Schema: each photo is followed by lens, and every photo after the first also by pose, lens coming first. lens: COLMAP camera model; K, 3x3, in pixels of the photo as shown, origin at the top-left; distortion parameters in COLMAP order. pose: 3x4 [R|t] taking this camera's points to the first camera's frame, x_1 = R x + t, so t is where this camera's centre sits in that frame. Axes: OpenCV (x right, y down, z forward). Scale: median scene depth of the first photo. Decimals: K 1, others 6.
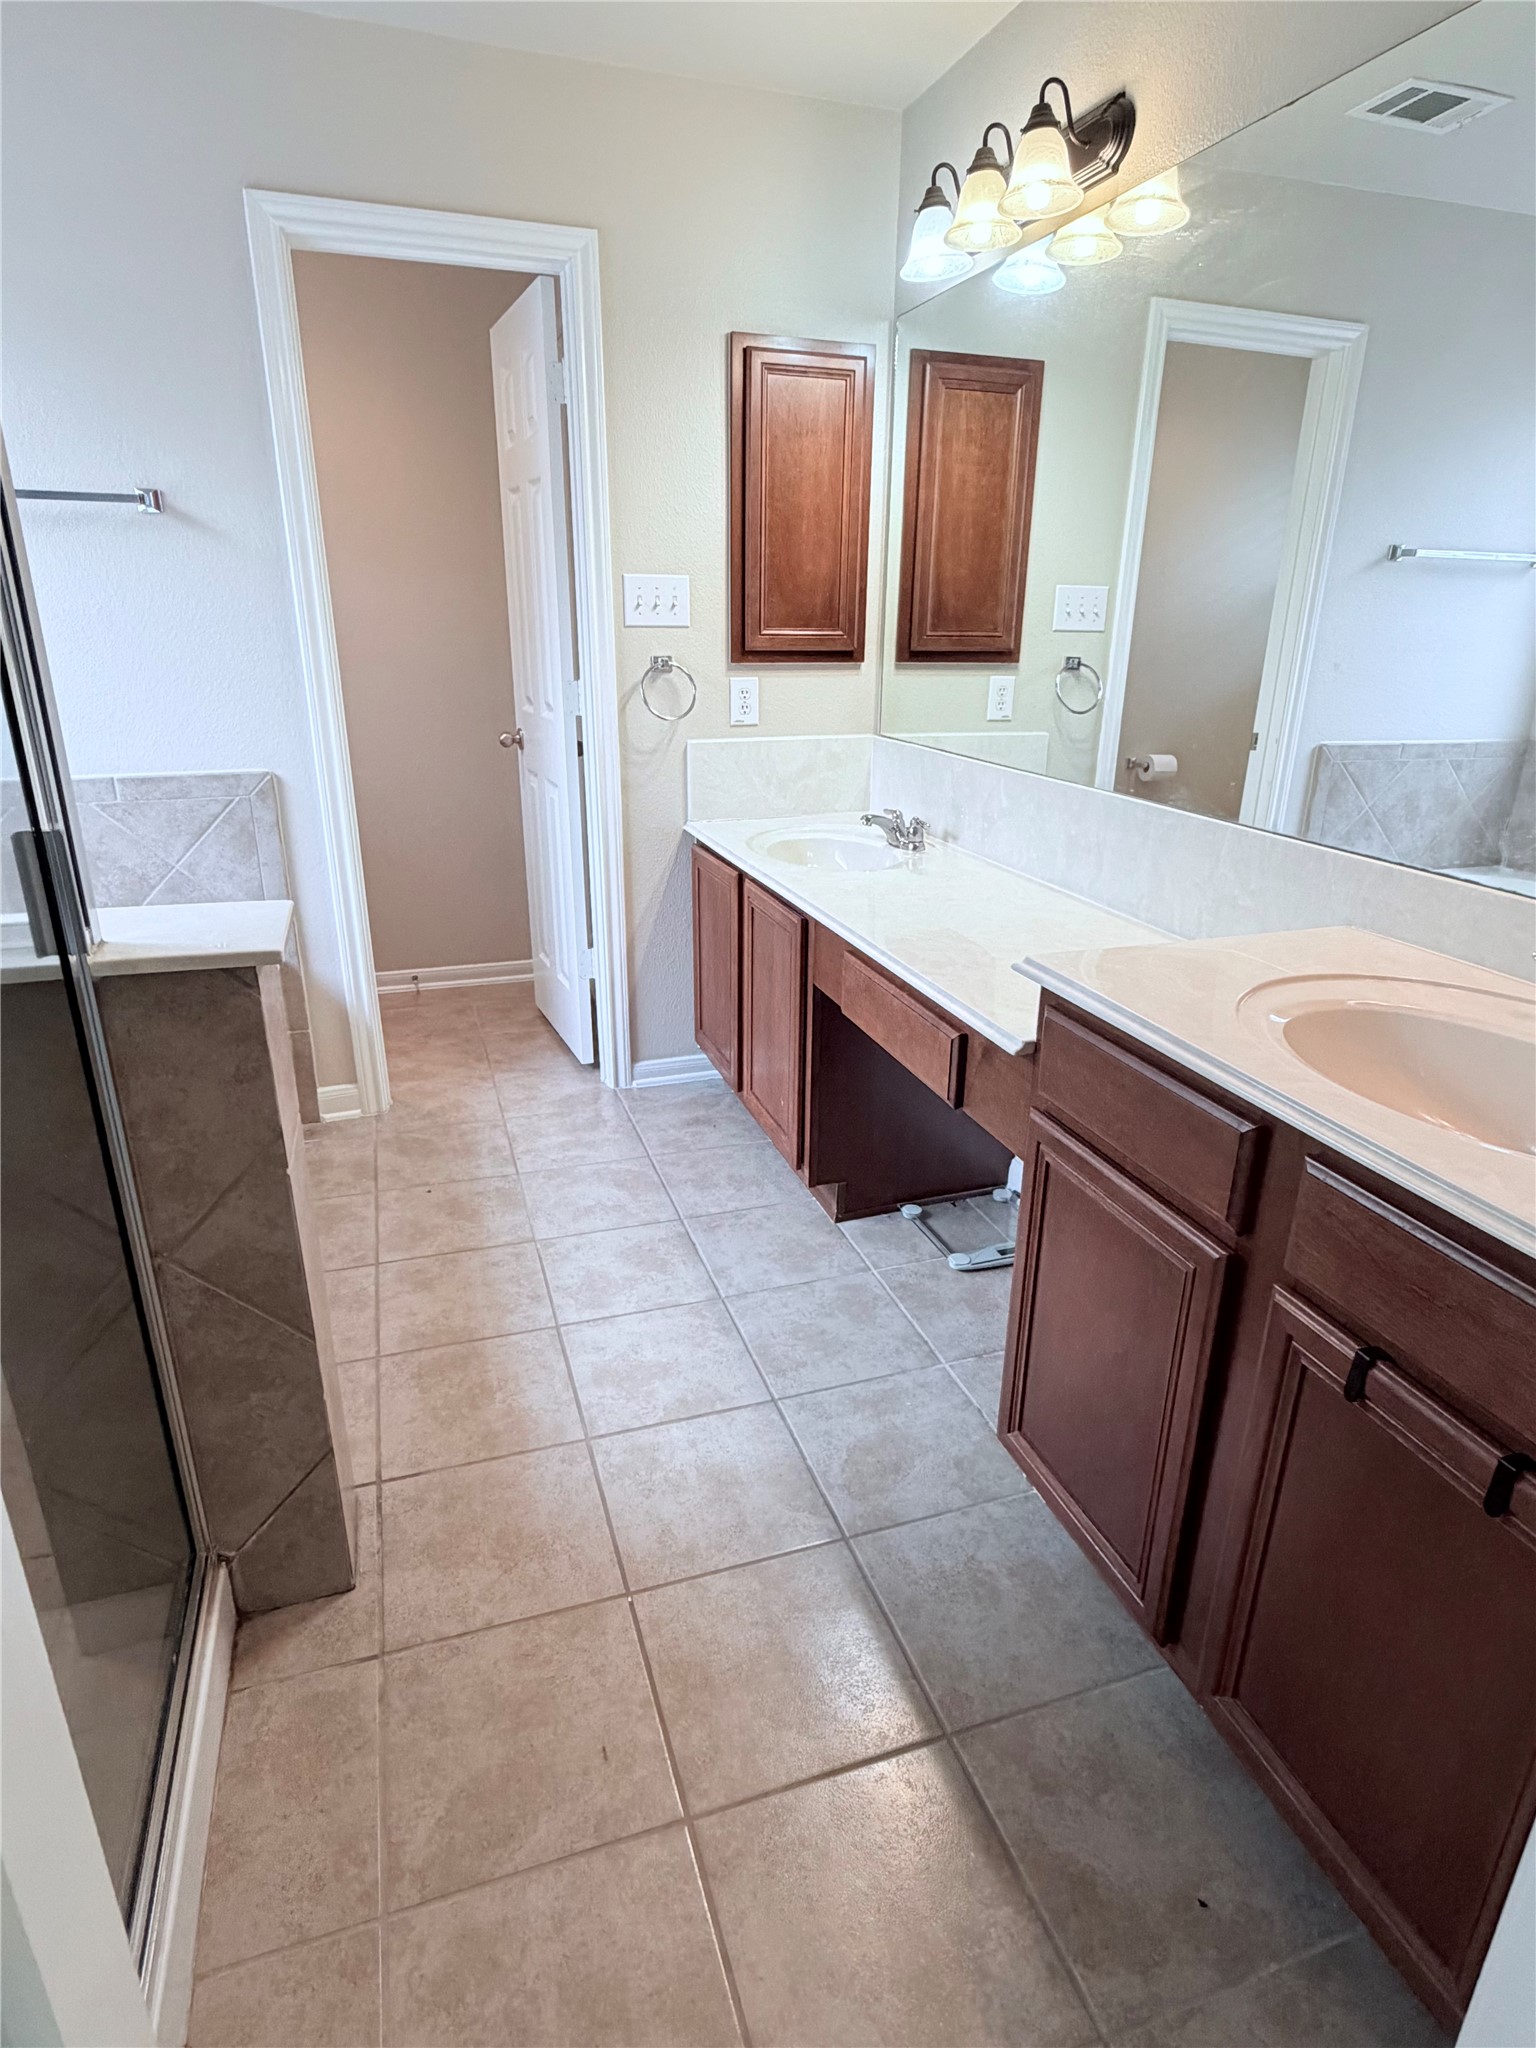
lens RADIAL K [[1117.3, 0, 772.2], [0, 1117.3, 1027.7], [0, 0, 1]] dist [-0.000009, -0.000542]
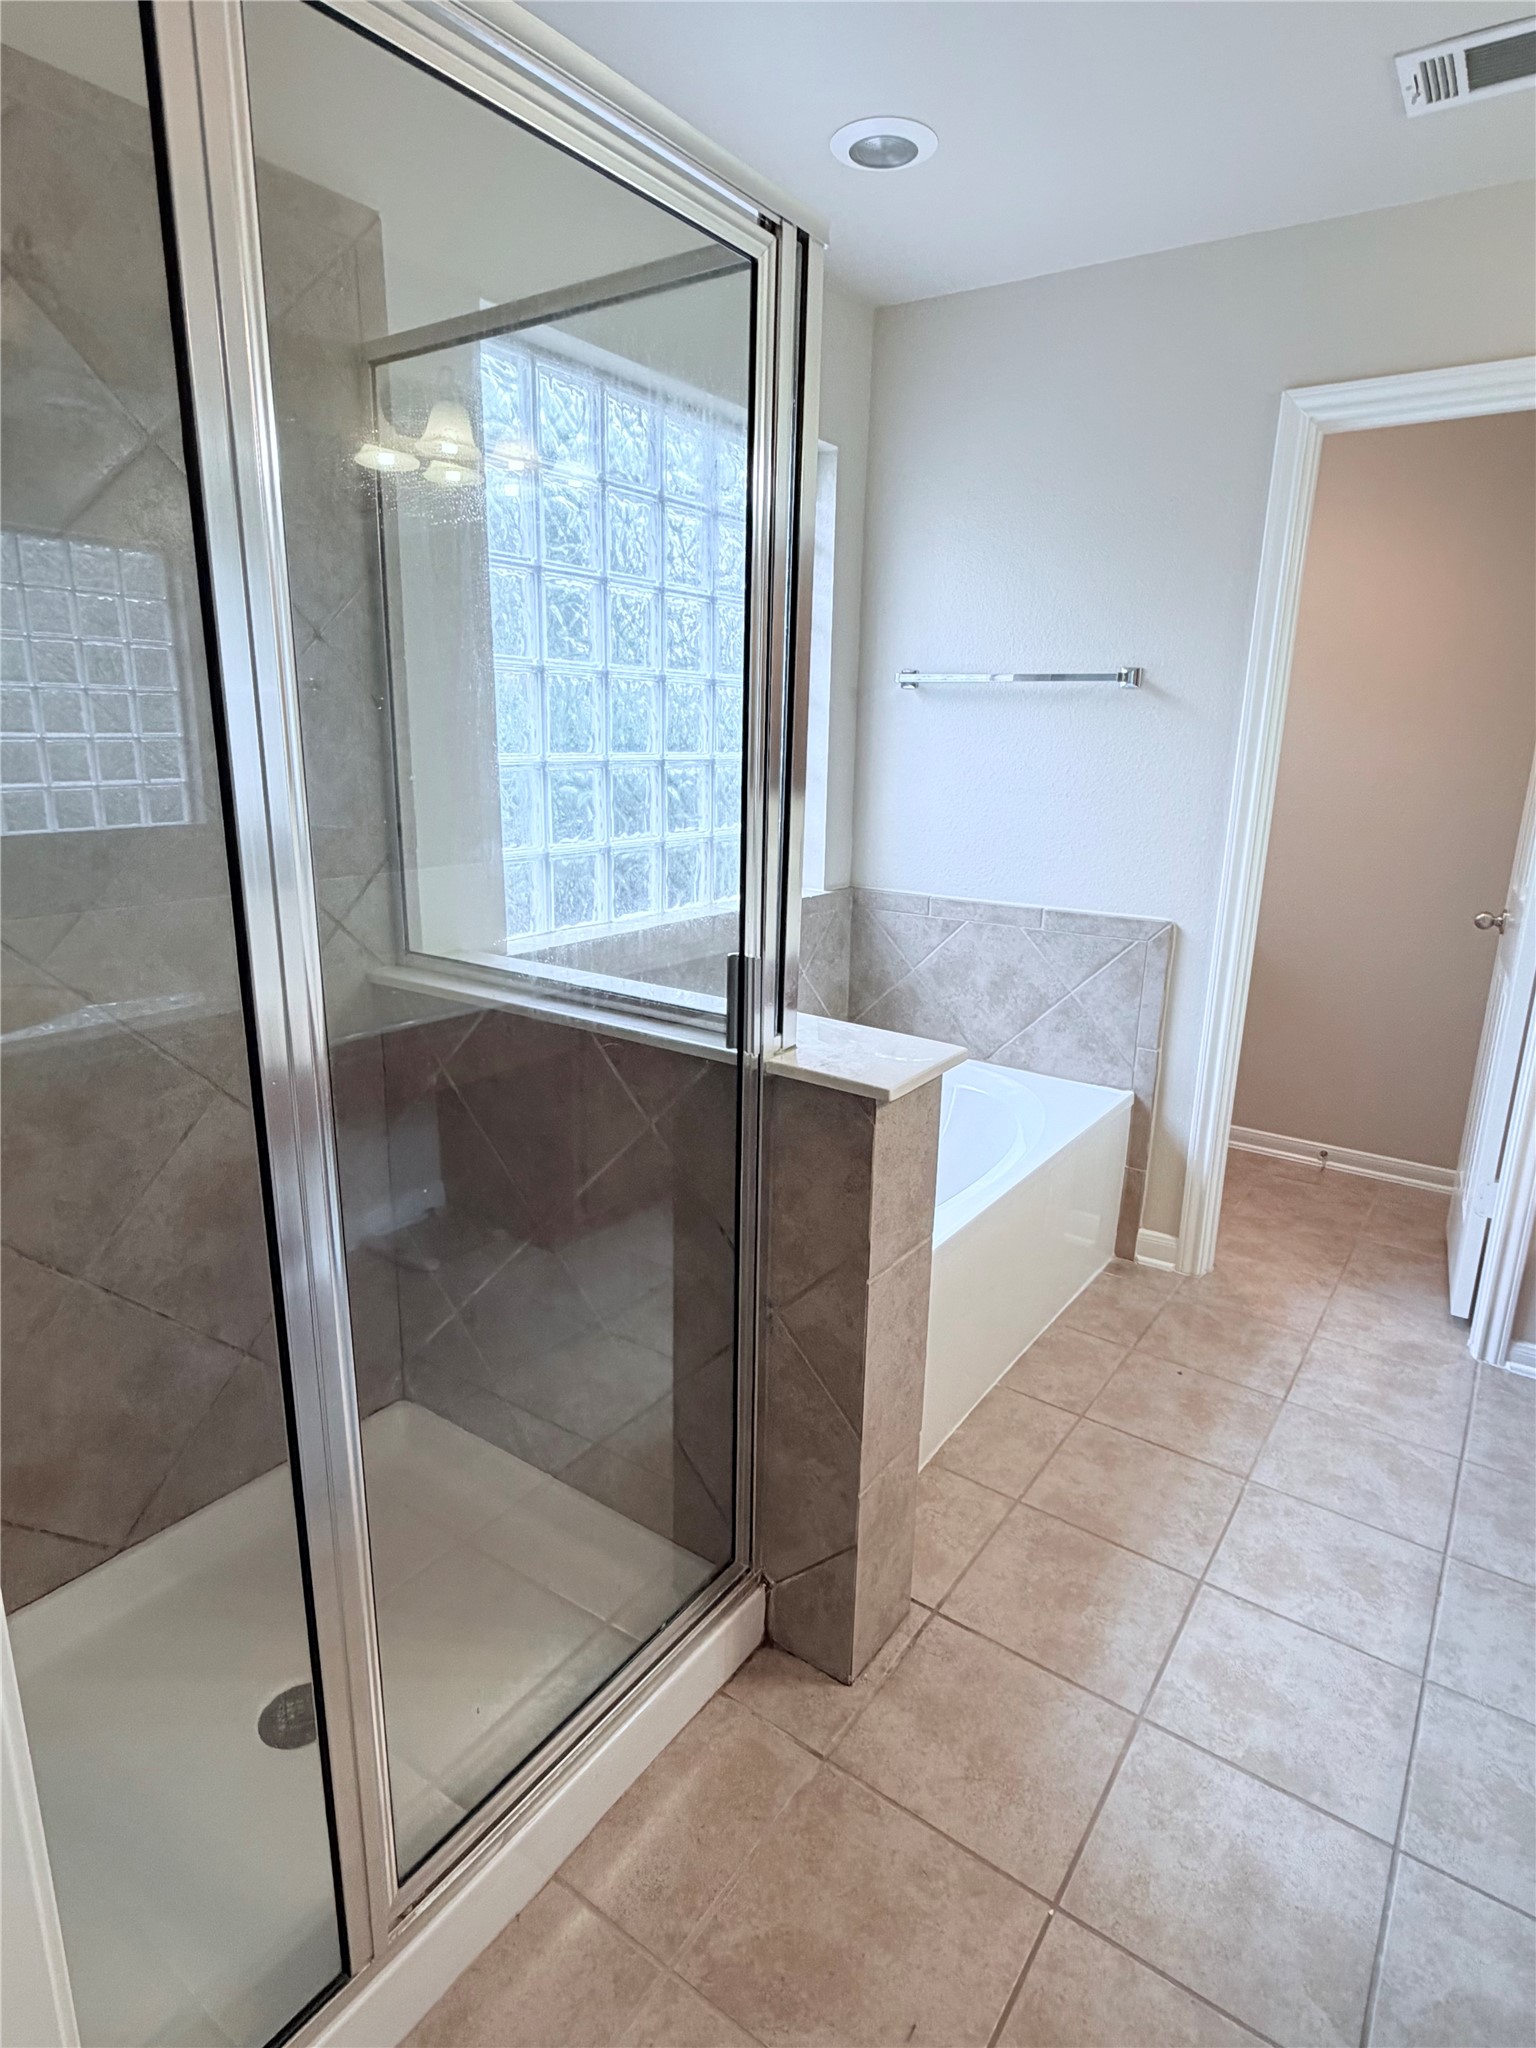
lens RADIAL K [[1117.3, 0, 772.6], [0, 1117.3, 1021.4], [0, 0, 1]] dist [-0.000009, -0.000542]
pose [[0.590598, 0.205726, -0.780301, 0.183774], [-0.294856, 0.955112, 0.028643, -0.069689], [0.751168, 0.213160, 0.624747, 0.104045]]
